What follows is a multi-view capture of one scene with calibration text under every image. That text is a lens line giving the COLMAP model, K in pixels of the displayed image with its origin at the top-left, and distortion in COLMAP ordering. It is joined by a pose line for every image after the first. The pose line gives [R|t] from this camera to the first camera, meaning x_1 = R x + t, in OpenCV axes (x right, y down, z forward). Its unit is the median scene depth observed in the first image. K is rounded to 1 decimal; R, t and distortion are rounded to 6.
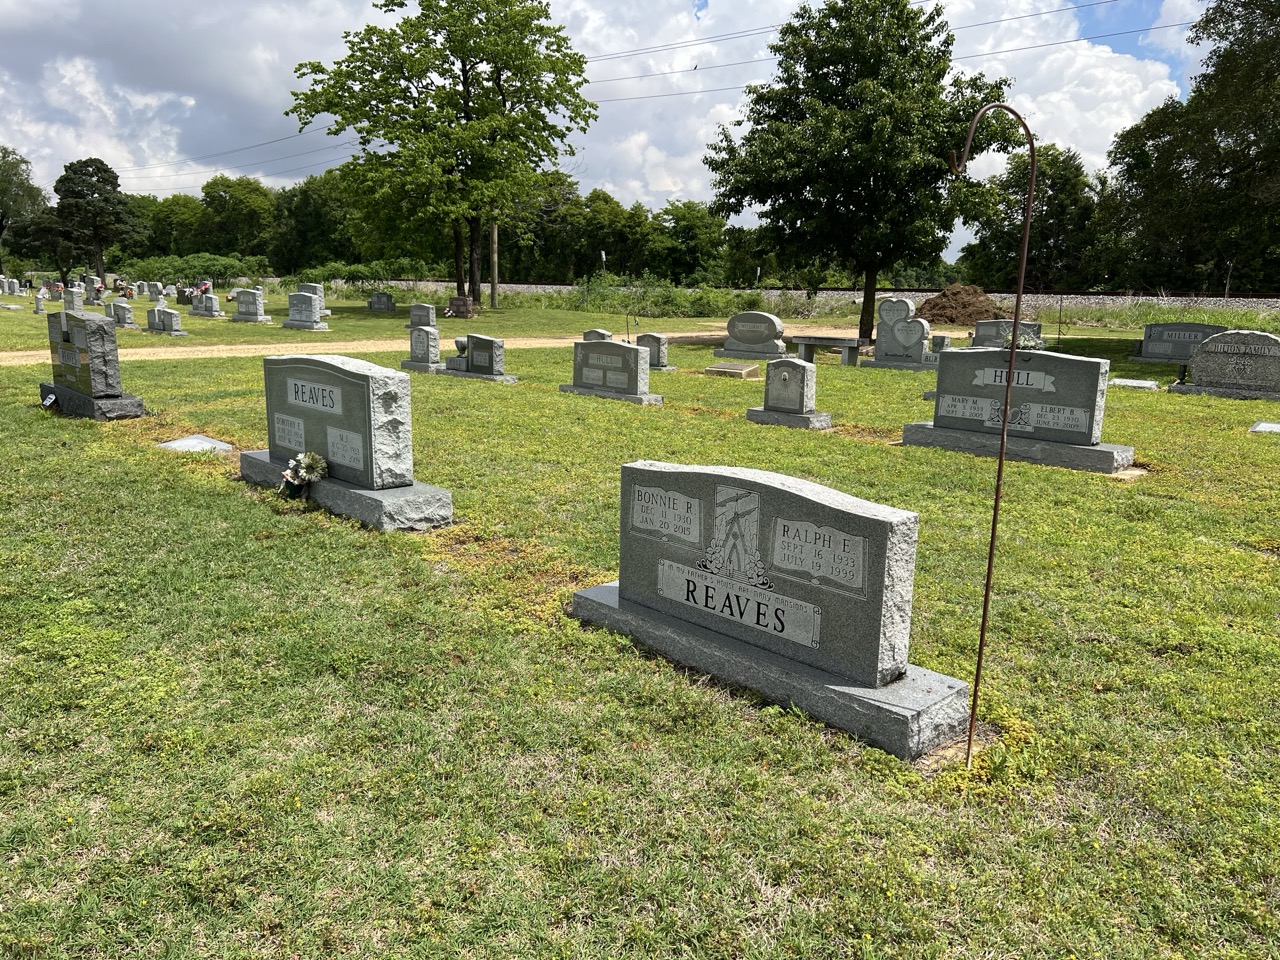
lens RADIAL K [[963.7, 0, 650.4], [0, 963.7, 489.5], [0, 0, 1]] dist [0.039790, -0.047086]
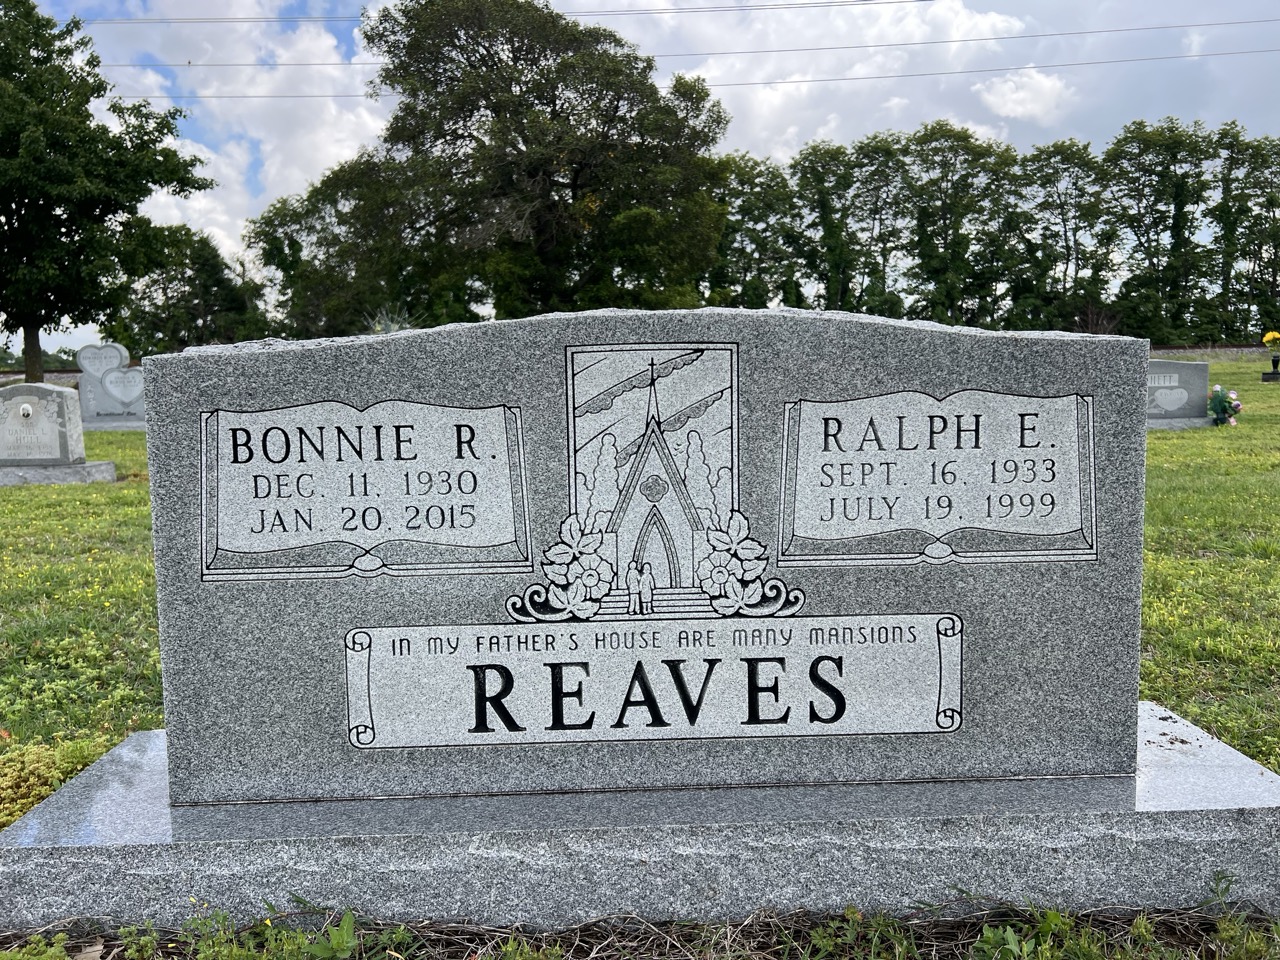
lens RADIAL K [[963.7, 0, 640.1], [0, 963.7, 472.7], [0, 0, 1]] dist [0.039790, -0.047086]
pose [[0.677687, -0.105150, 0.727794, -0.025696], [0.185108, 0.982246, -0.030451, 0.008121], [-0.711671, 0.155357, 0.685119, 0.119073]]
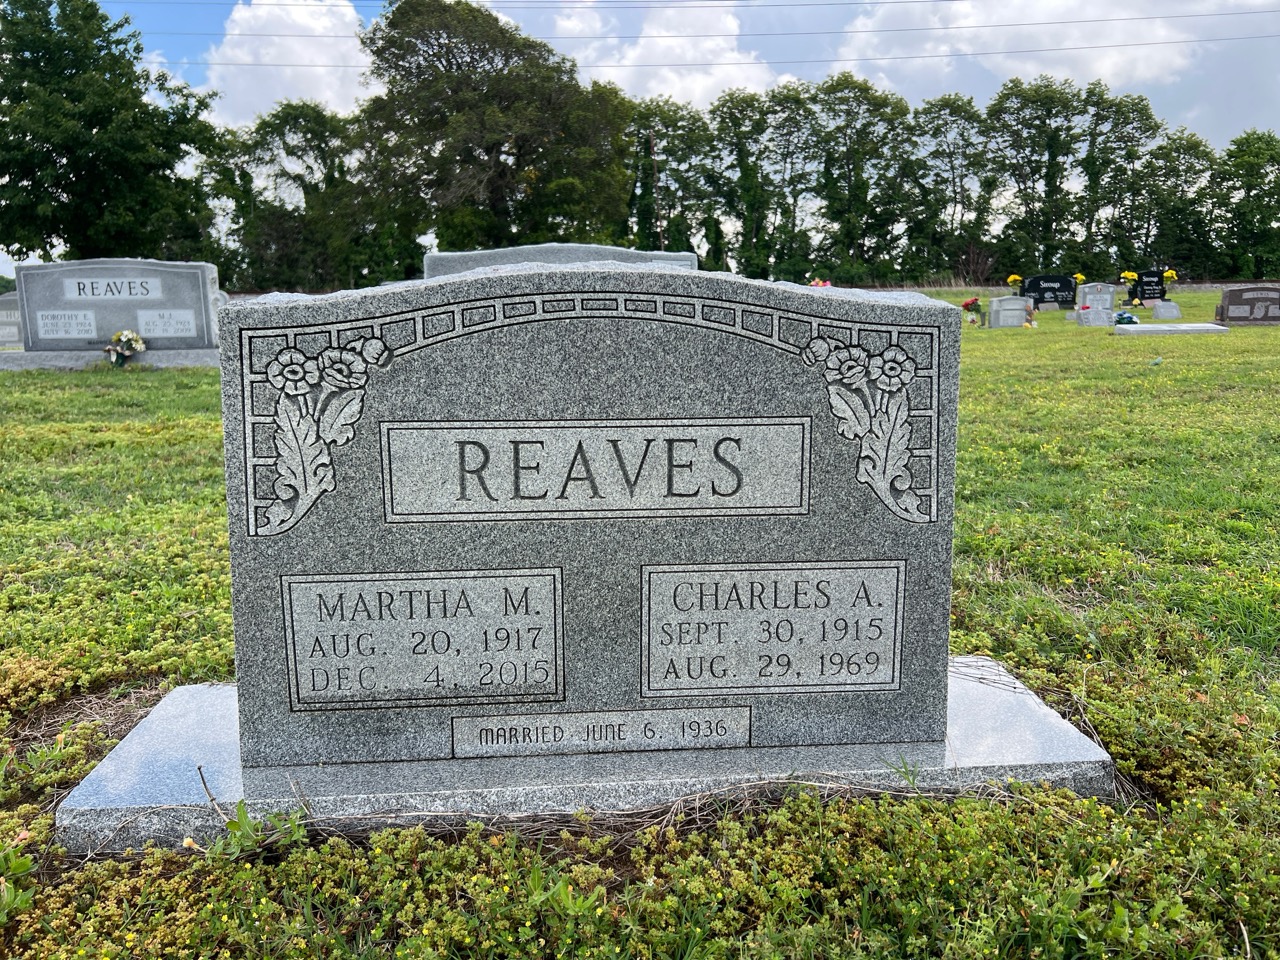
lens RADIAL K [[963.7, 0, 652.4], [0, 963.7, 489.3], [0, 0, 1]] dist [0.039790, -0.047086]
pose [[0.619162, -0.170759, 0.766472, -0.242743], [0.184837, 0.980337, 0.069092, 0.053336], [-0.763200, 0.098893, 0.638550, -0.087098]]
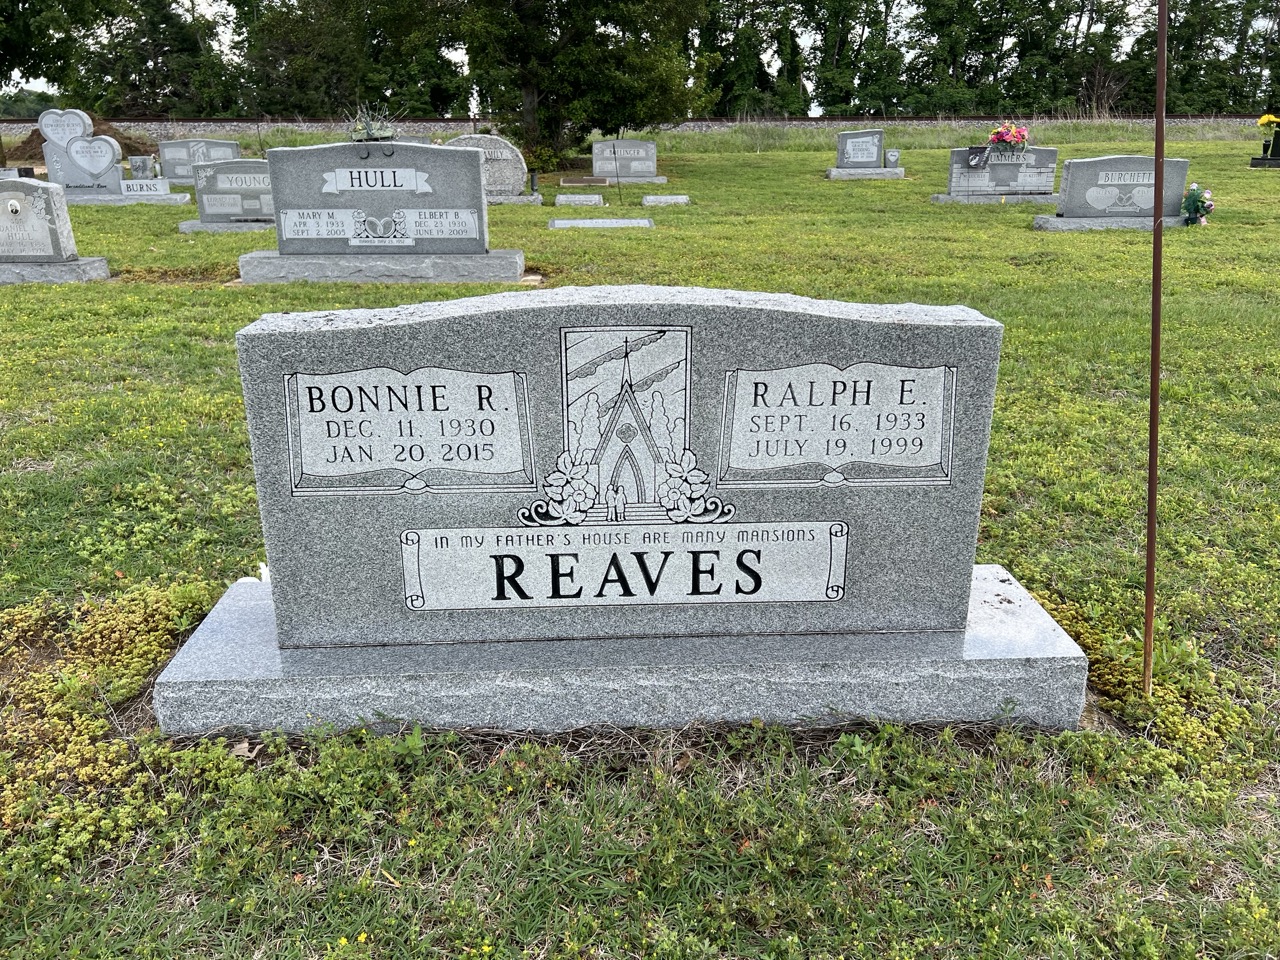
lens RADIAL K [[963.7, 0, 643.7], [0, 963.7, 468.5], [0, 0, 1]] dist [0.039790, -0.047086]
pose [[0.663639, -0.266086, 0.699129, -0.036408], [0.169688, 0.963783, 0.205738, -0.004496], [-0.728553, -0.017902, 0.684755, 0.105138]]
